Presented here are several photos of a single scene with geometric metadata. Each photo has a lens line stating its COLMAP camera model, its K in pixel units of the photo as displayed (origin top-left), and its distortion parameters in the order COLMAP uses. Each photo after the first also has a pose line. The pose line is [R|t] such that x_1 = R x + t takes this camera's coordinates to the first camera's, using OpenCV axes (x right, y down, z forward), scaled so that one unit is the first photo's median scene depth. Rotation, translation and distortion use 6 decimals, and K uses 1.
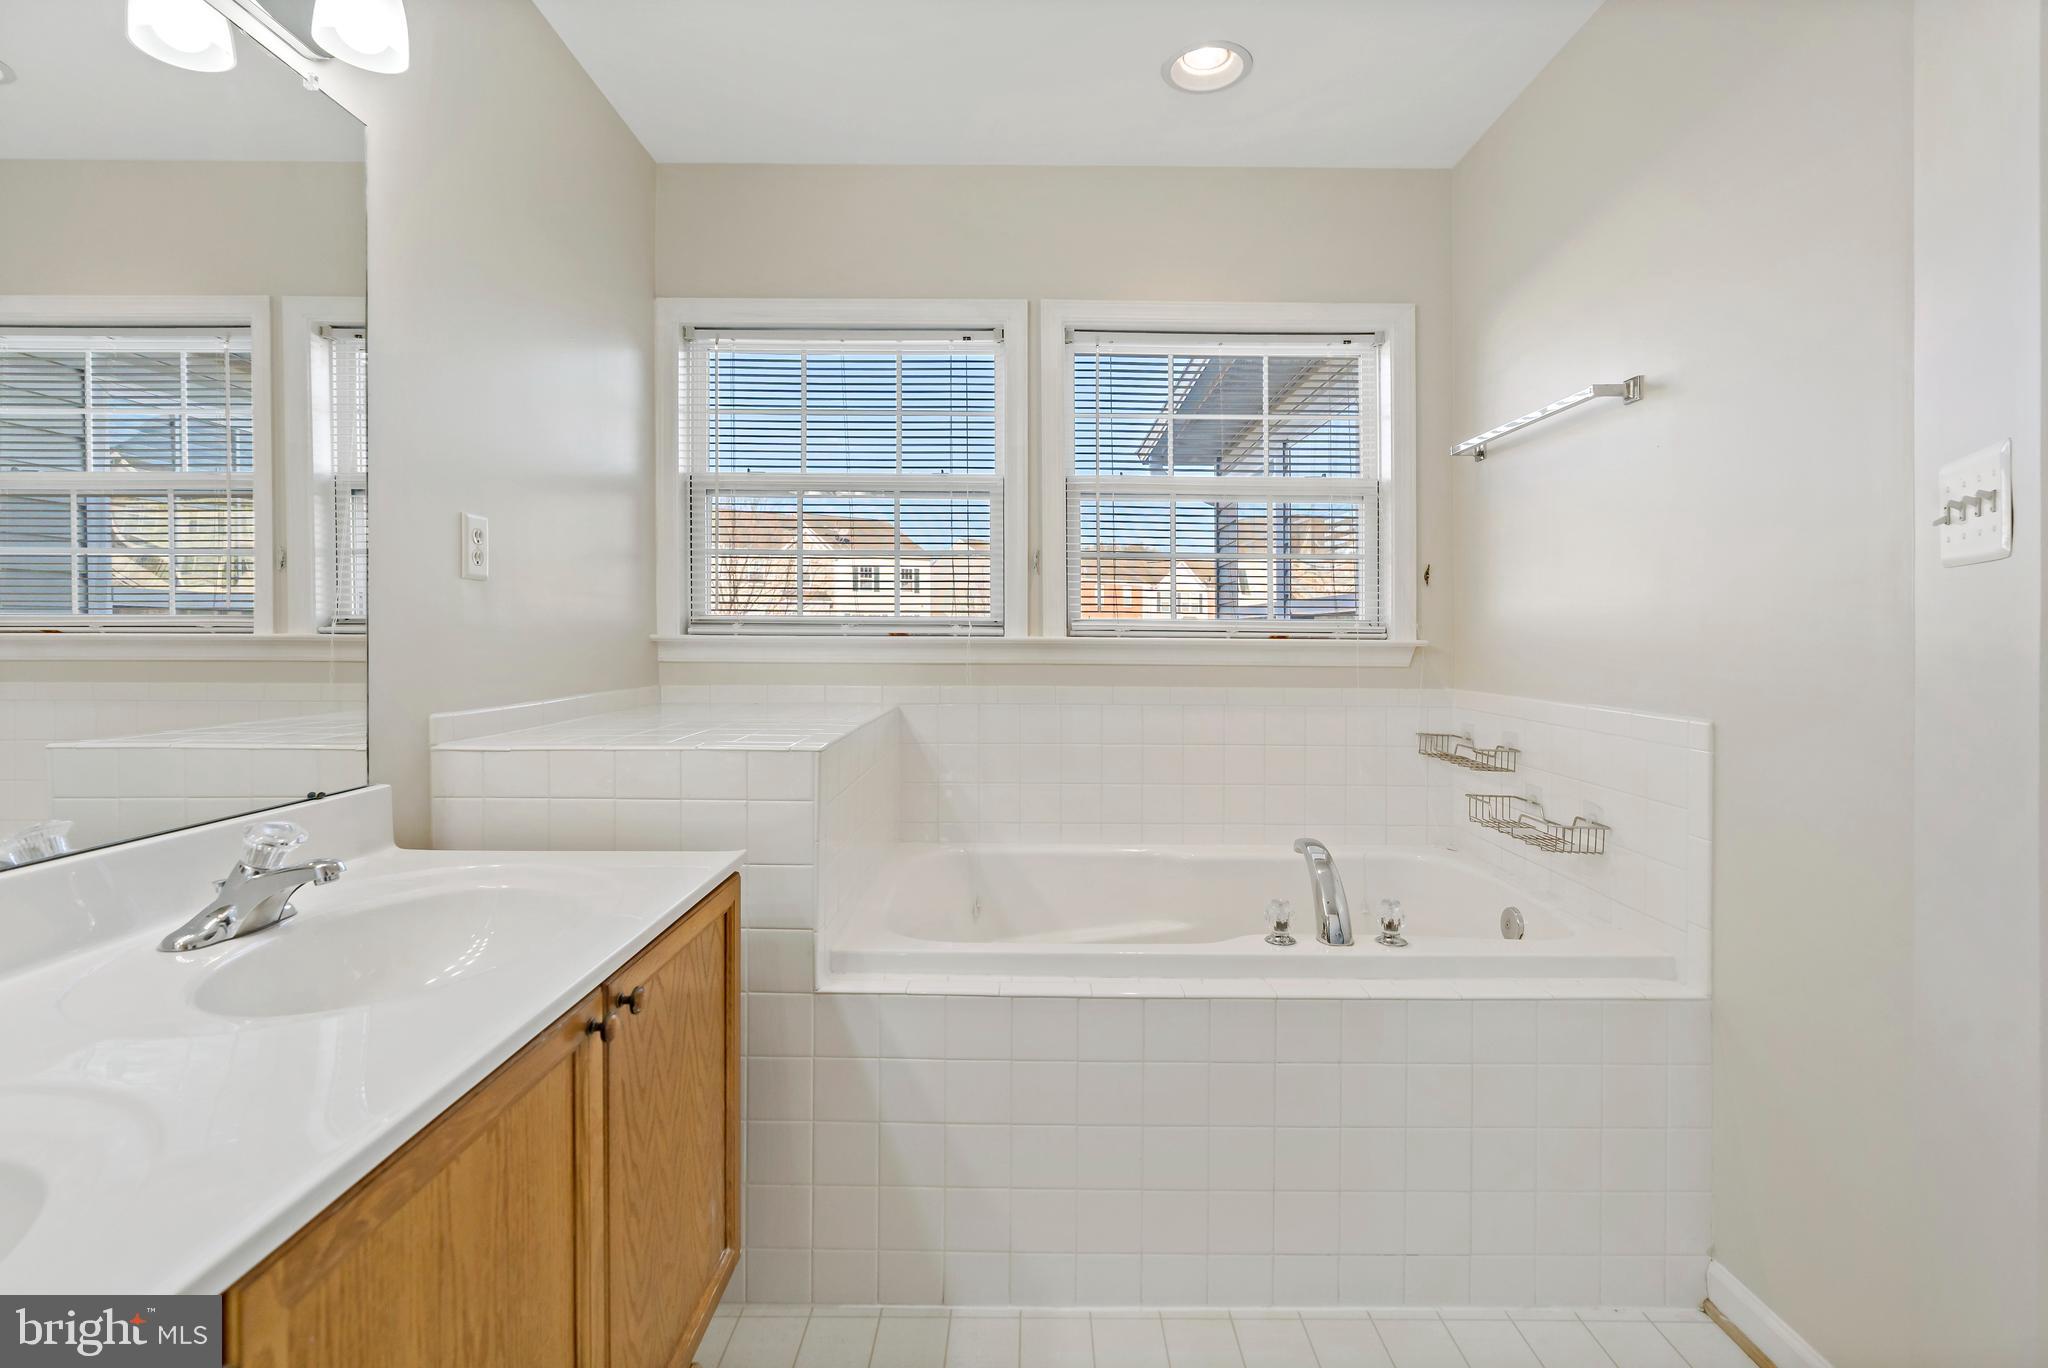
lens RADIAL K [[934.5, 0, 1022.3], [0, 934.5, 668.8], [0, 0, 1]] dist [-0.011600, 0.004948]
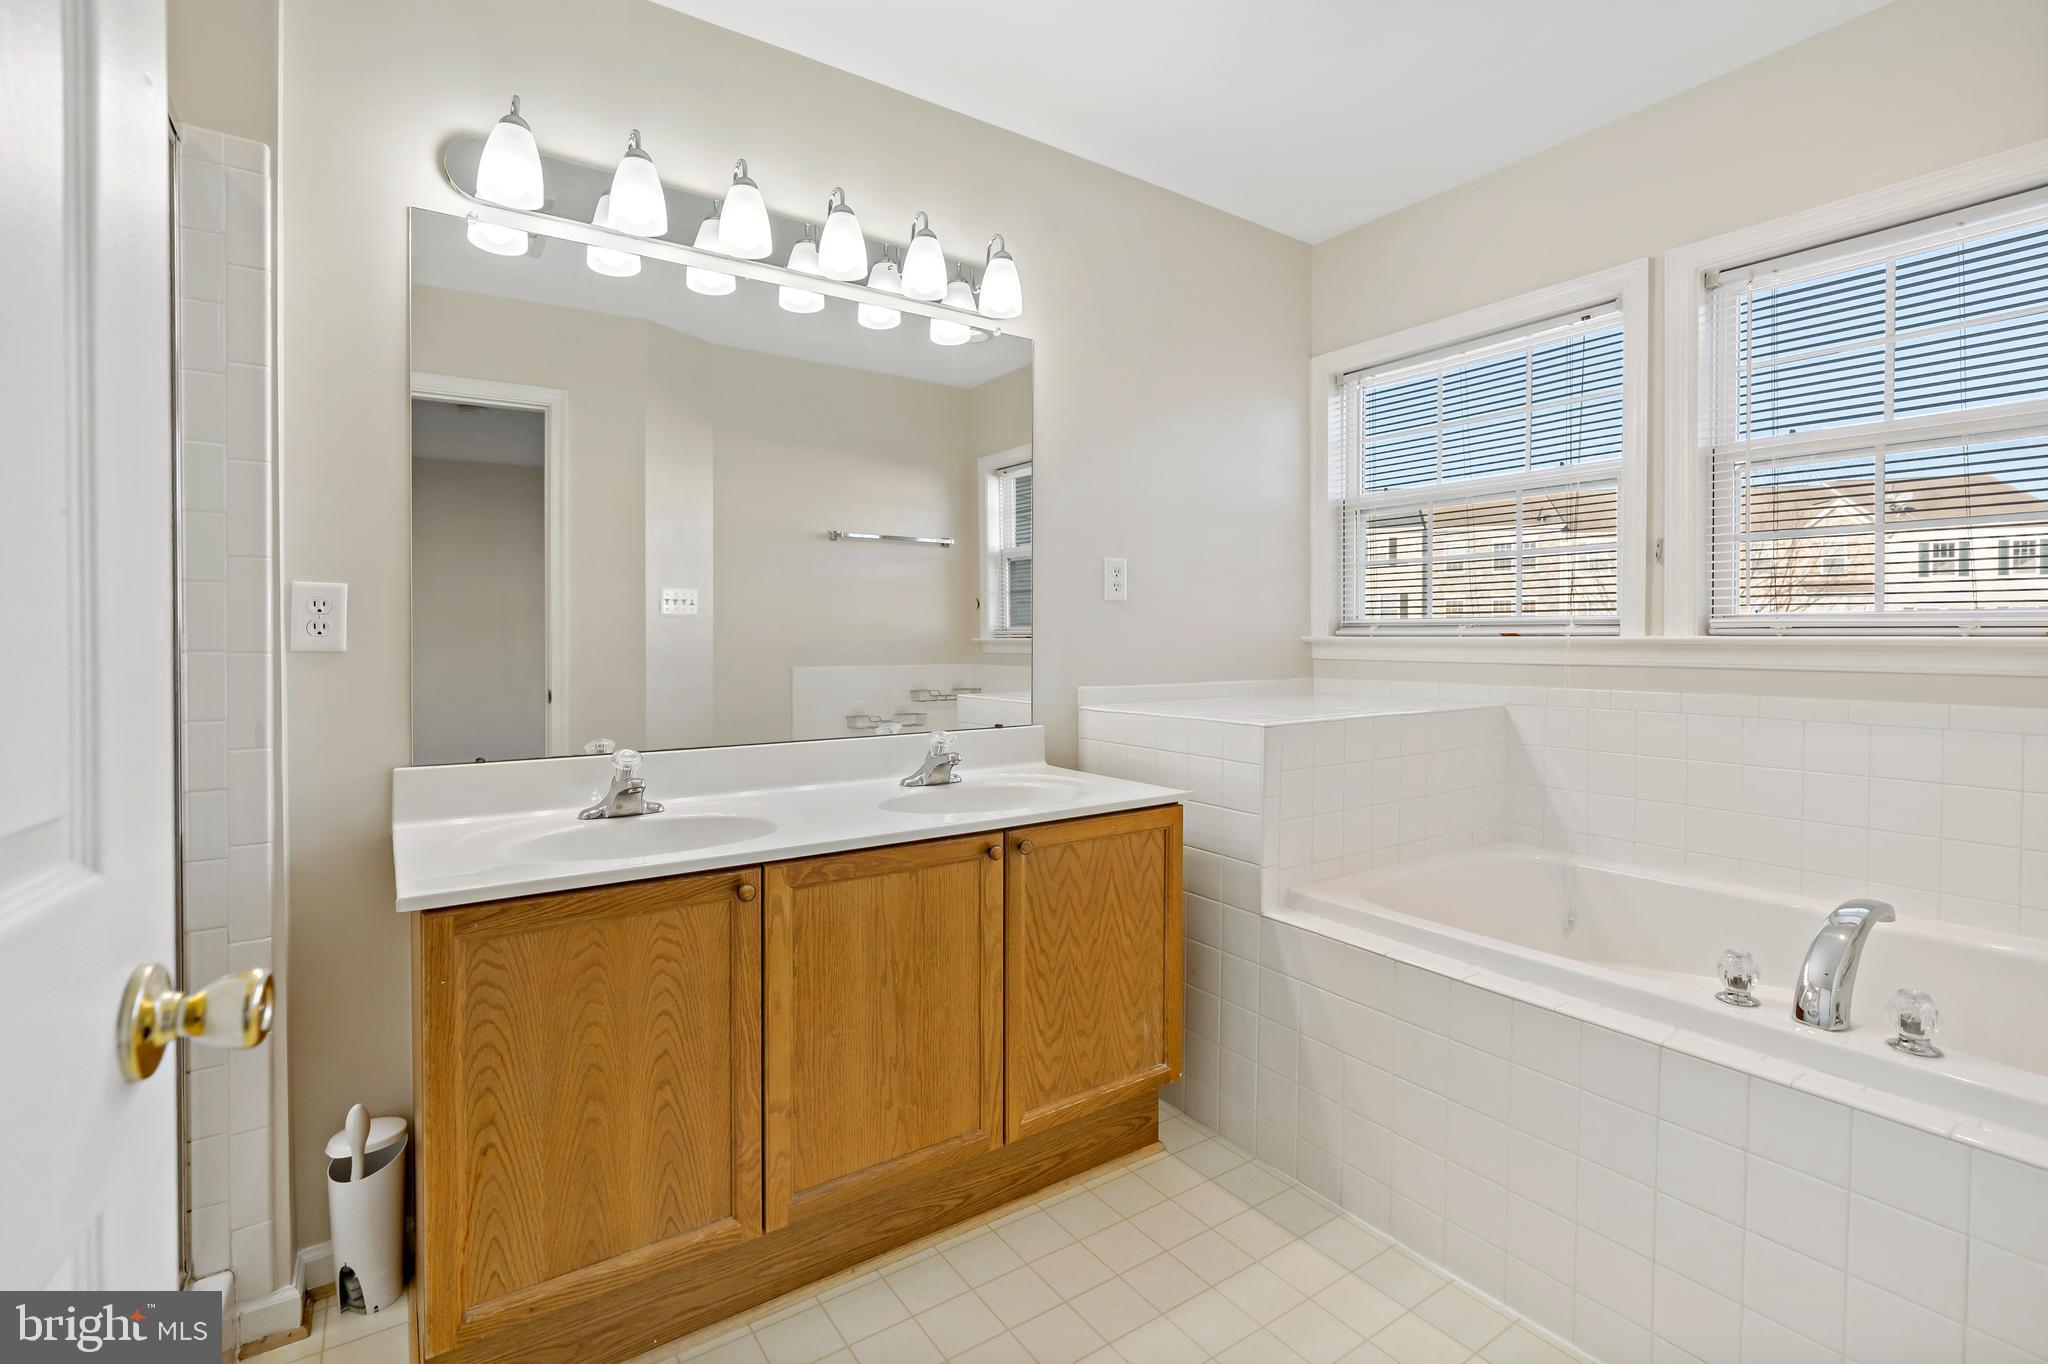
lens RADIAL K [[934.5, 0, 1024.1], [0, 934.5, 697.9], [0, 0, 1]] dist [-0.011600, 0.004948]
pose [[0.563691, 0.047065, -0.824644, 0.413881], [-0.023619, 0.998886, 0.040865, 0.002545], [0.825648, -0.003558, 0.564174, 0.006113]]
